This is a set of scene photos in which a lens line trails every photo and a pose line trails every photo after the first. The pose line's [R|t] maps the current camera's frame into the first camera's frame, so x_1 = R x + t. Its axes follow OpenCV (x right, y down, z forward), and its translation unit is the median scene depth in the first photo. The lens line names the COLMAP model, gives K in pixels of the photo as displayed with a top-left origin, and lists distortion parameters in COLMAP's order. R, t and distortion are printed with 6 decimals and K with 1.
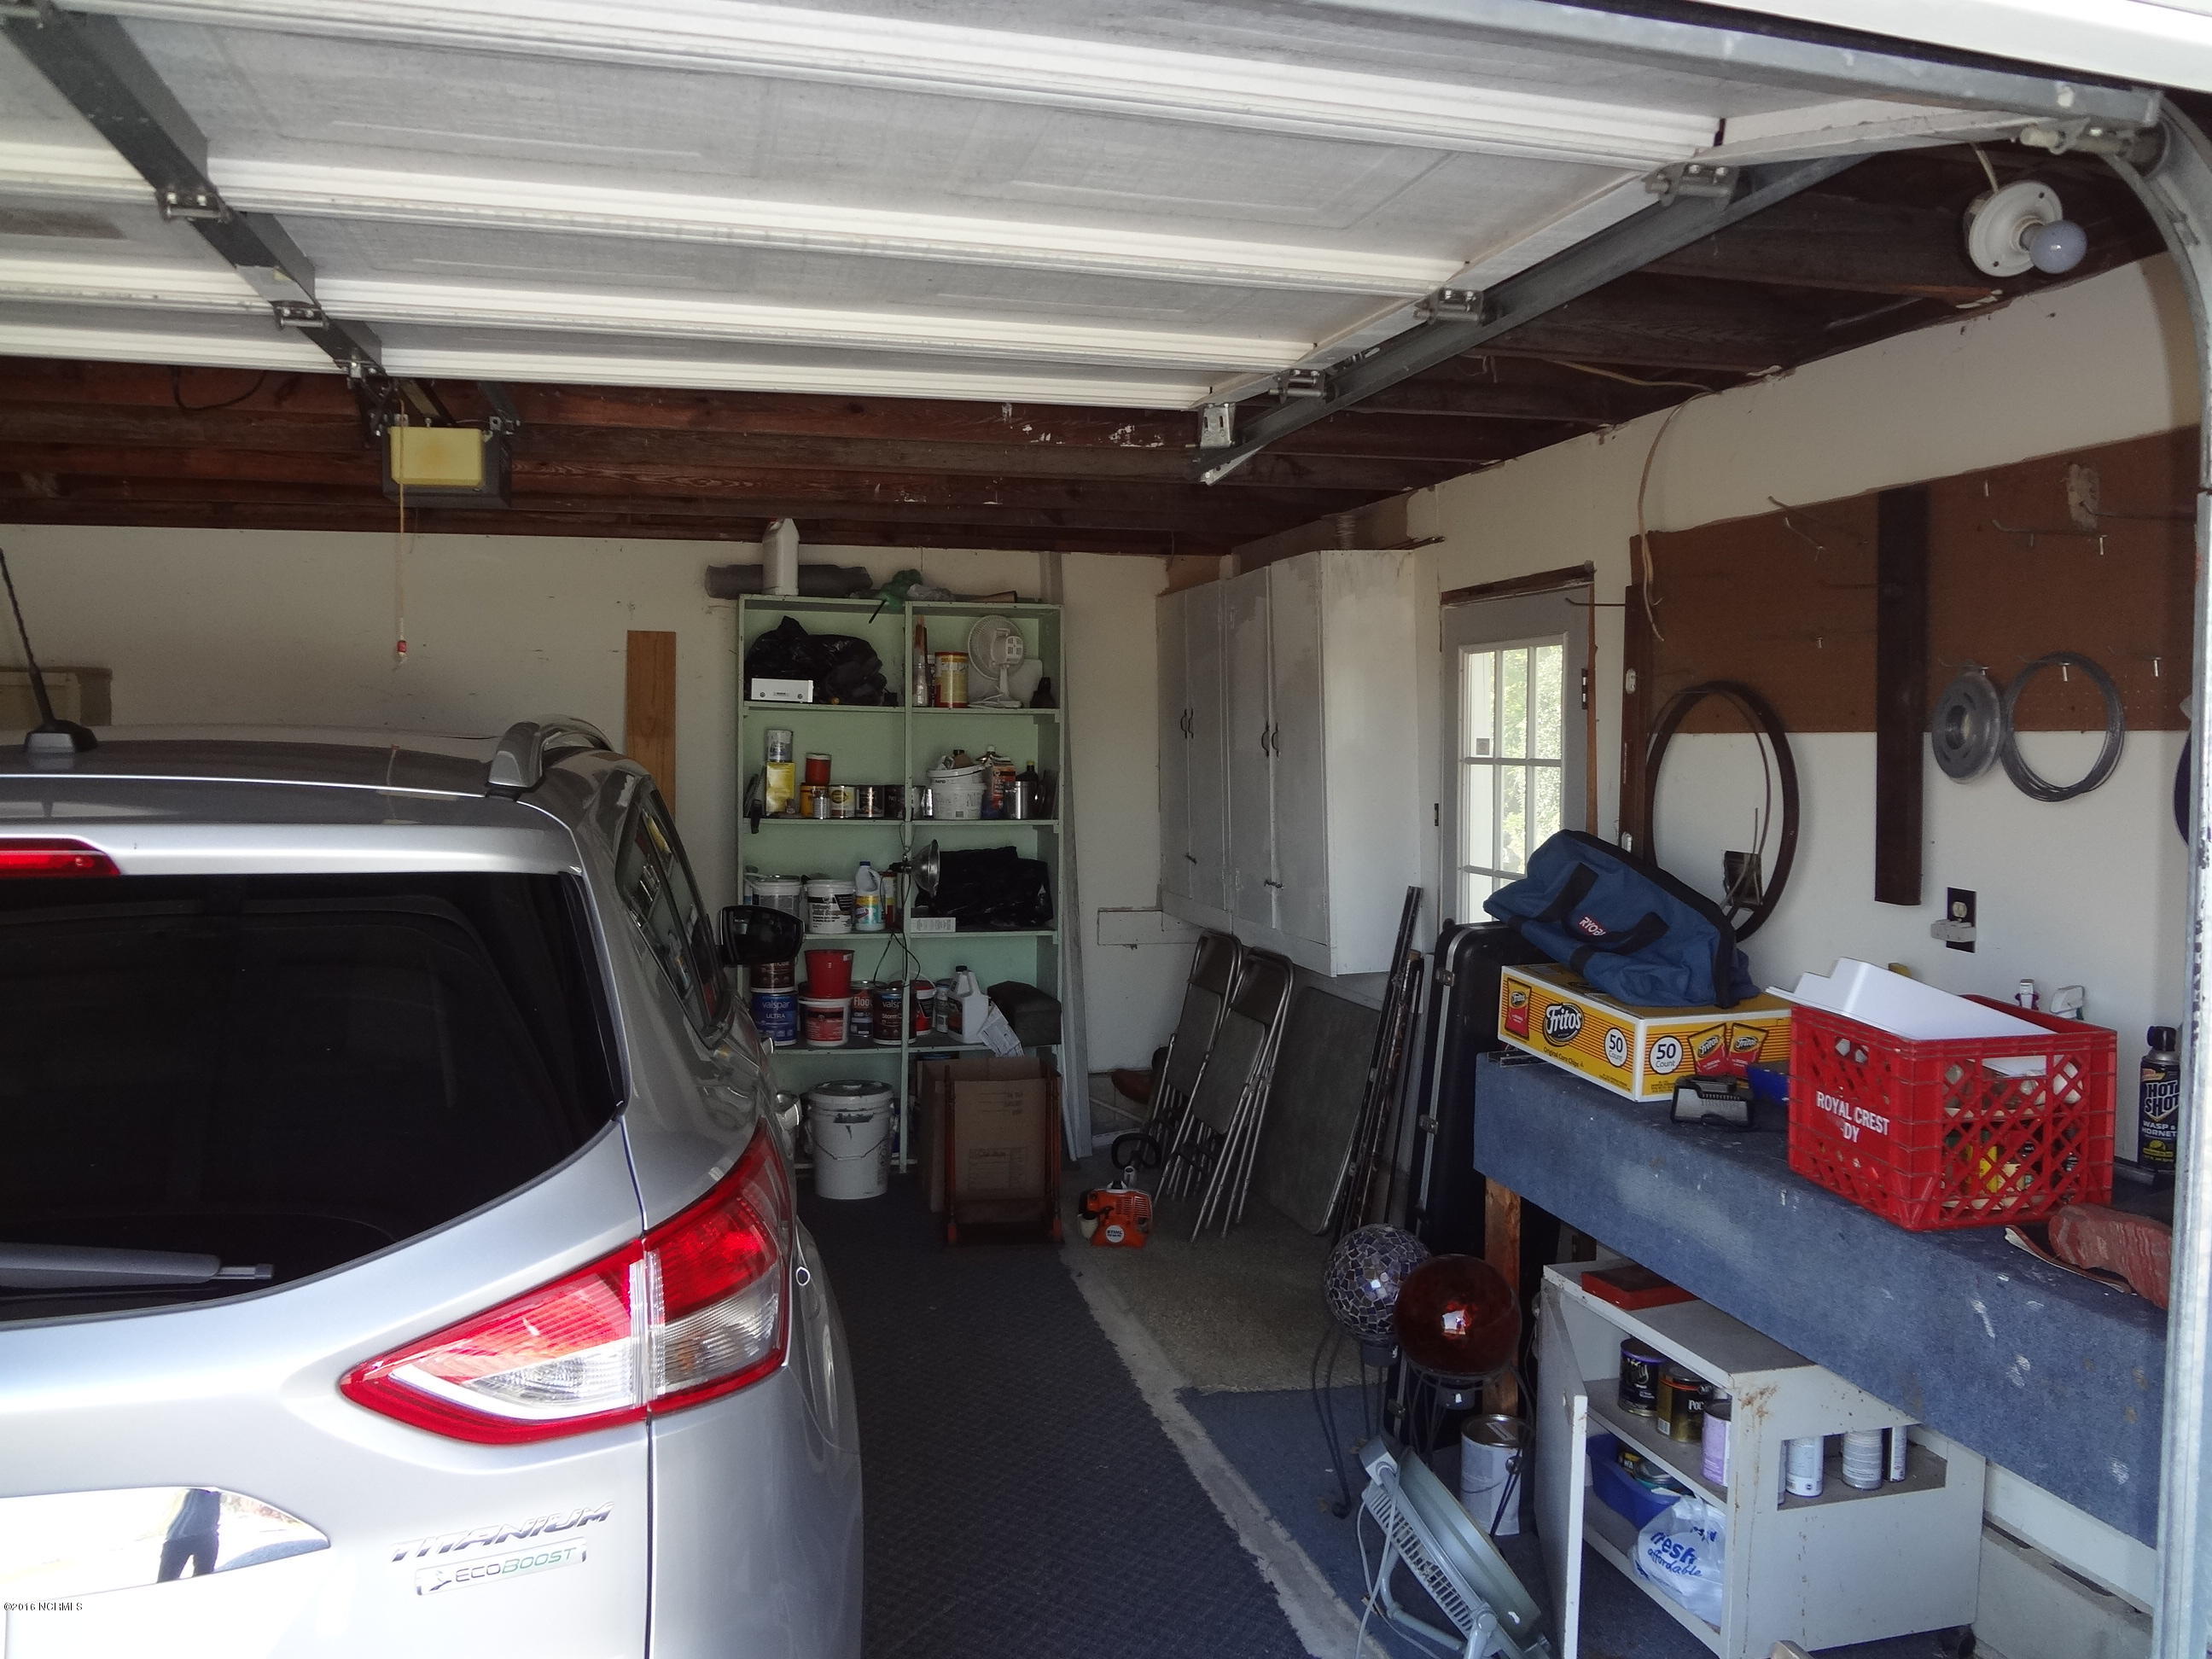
lens RADIAL K [[1642.7, 0, 1104.9], [0, 1642.7, 815.5], [0, 0, 1]] dist [-0.049608, 0.014604]
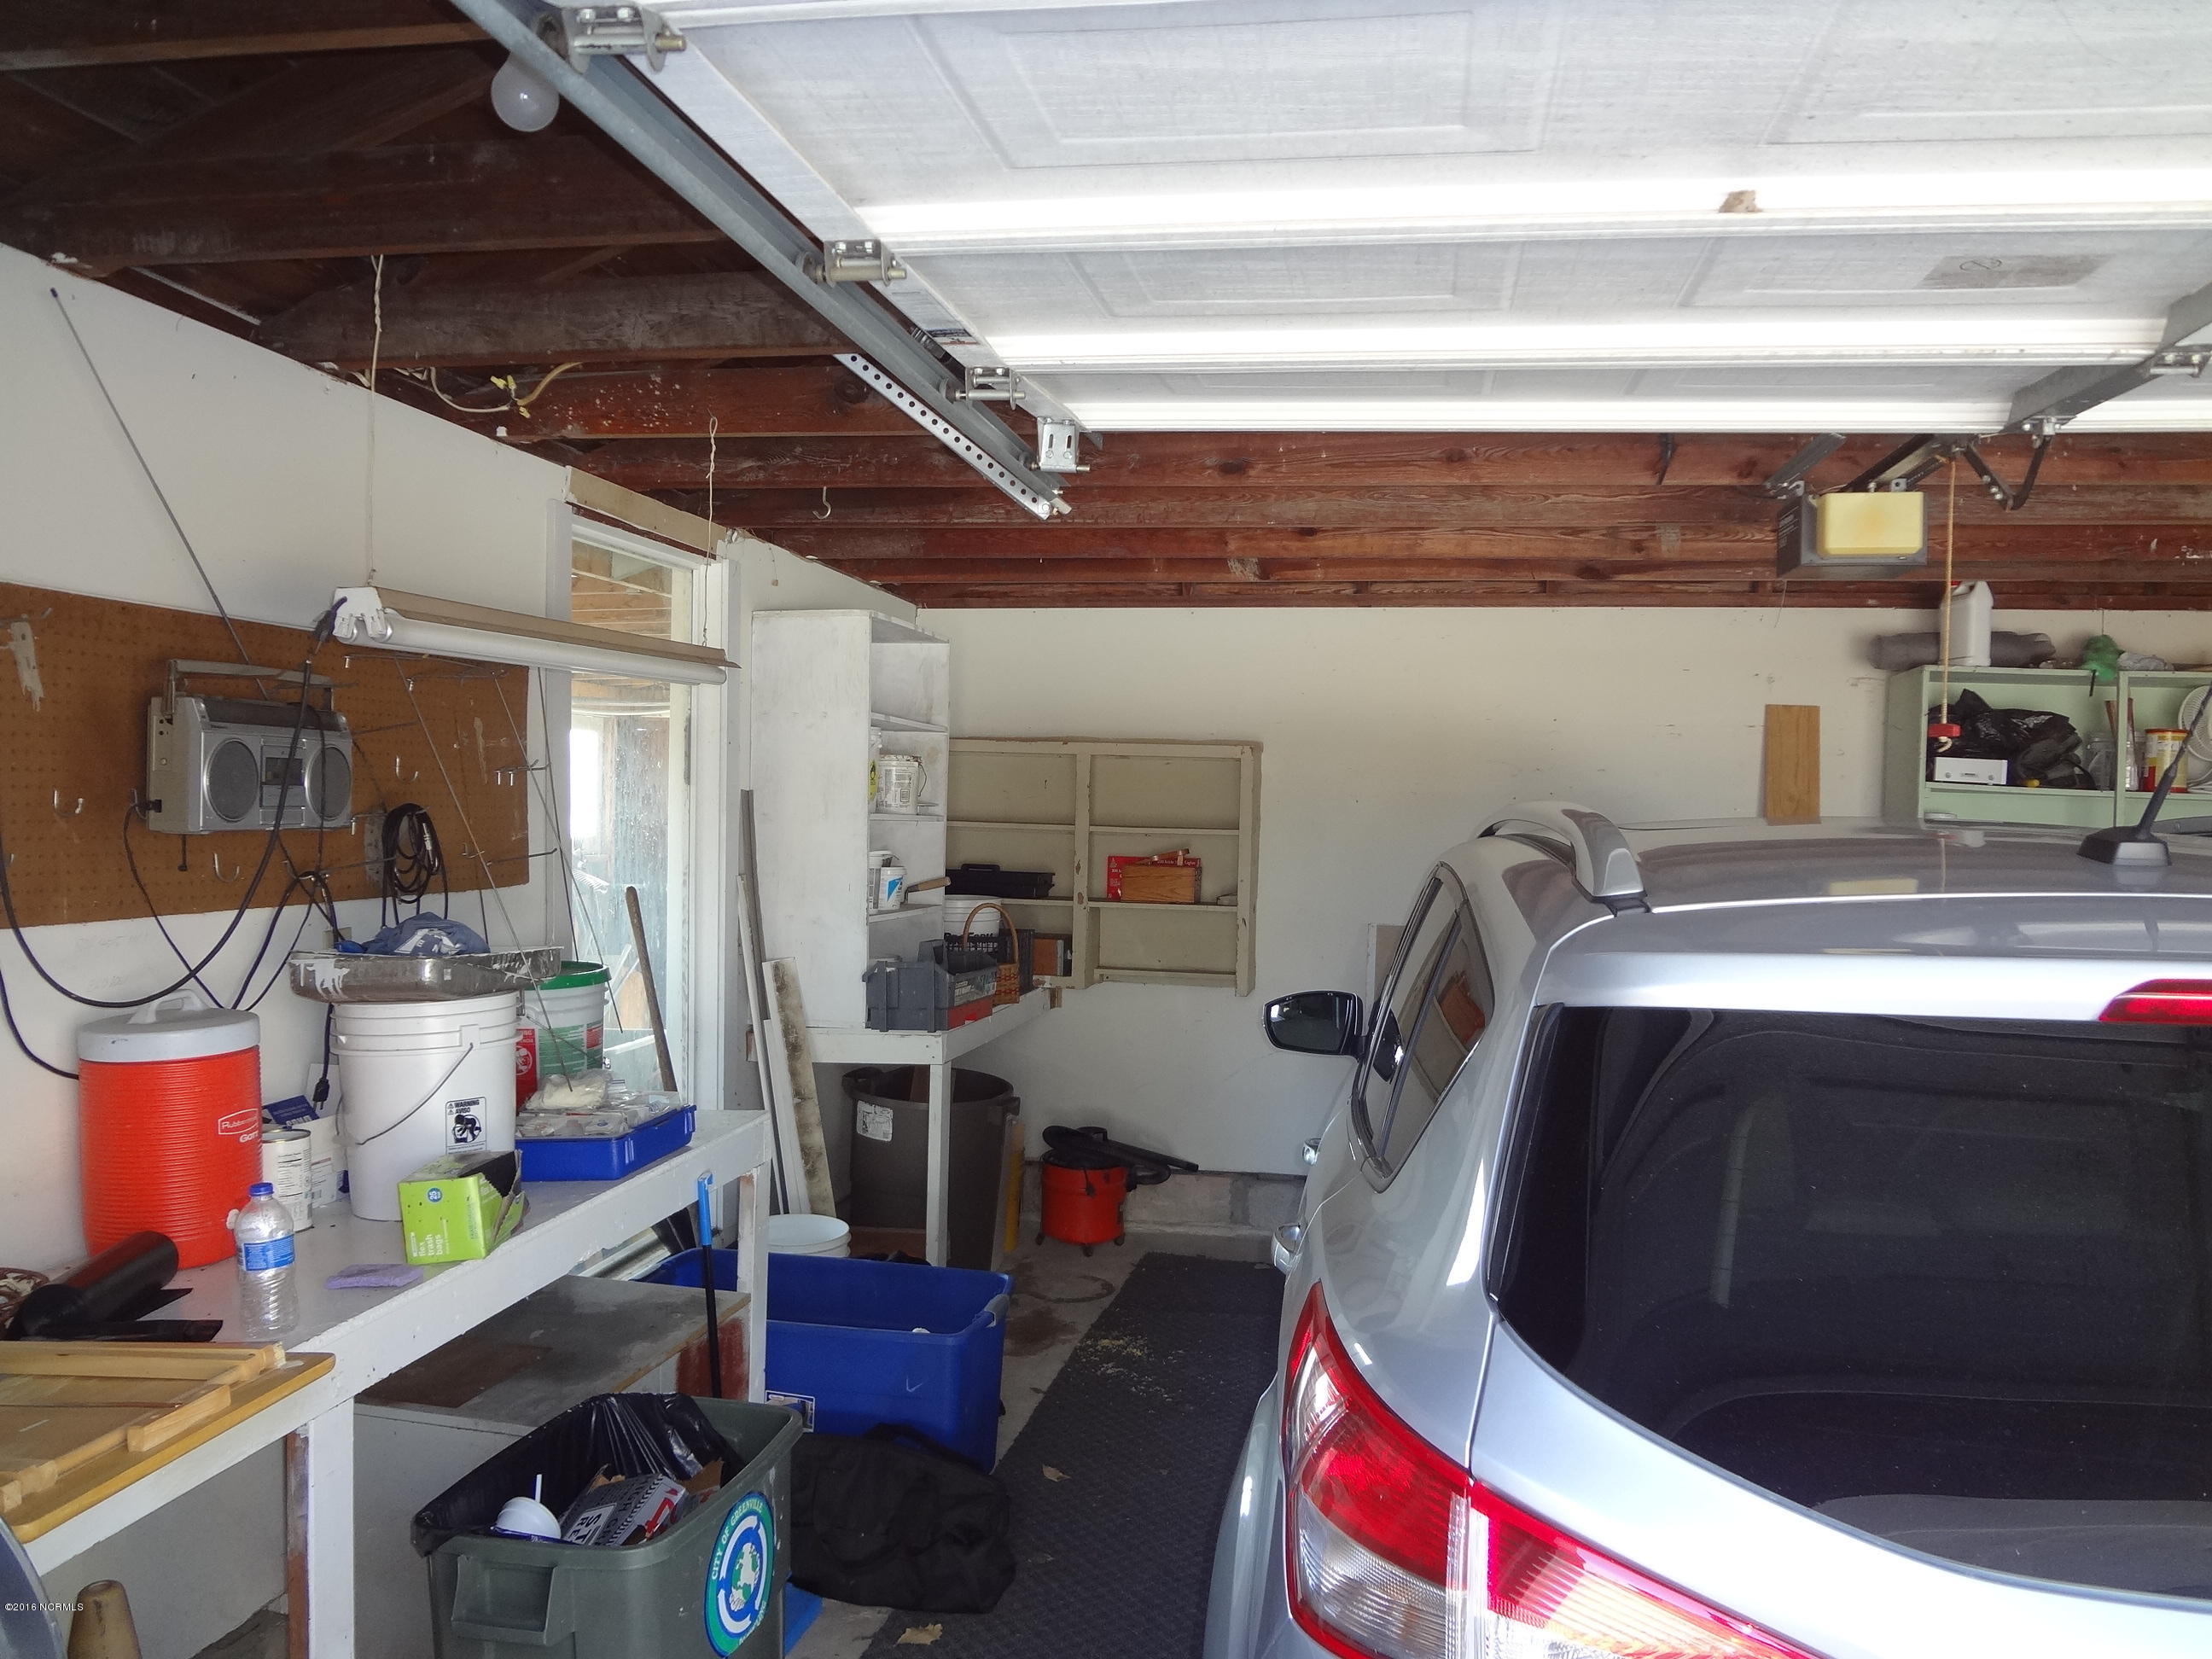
lens RADIAL K [[1642.7, 0, 1119.1], [0, 1642.7, 841.2], [0, 0, 1]] dist [-0.049608, 0.014604]
pose [[0.914572, 0.025095, -0.403644, -0.261657], [-0.034883, 0.999248, -0.016913, -0.005906], [0.402916, 0.029548, 0.914760, -0.008155]]
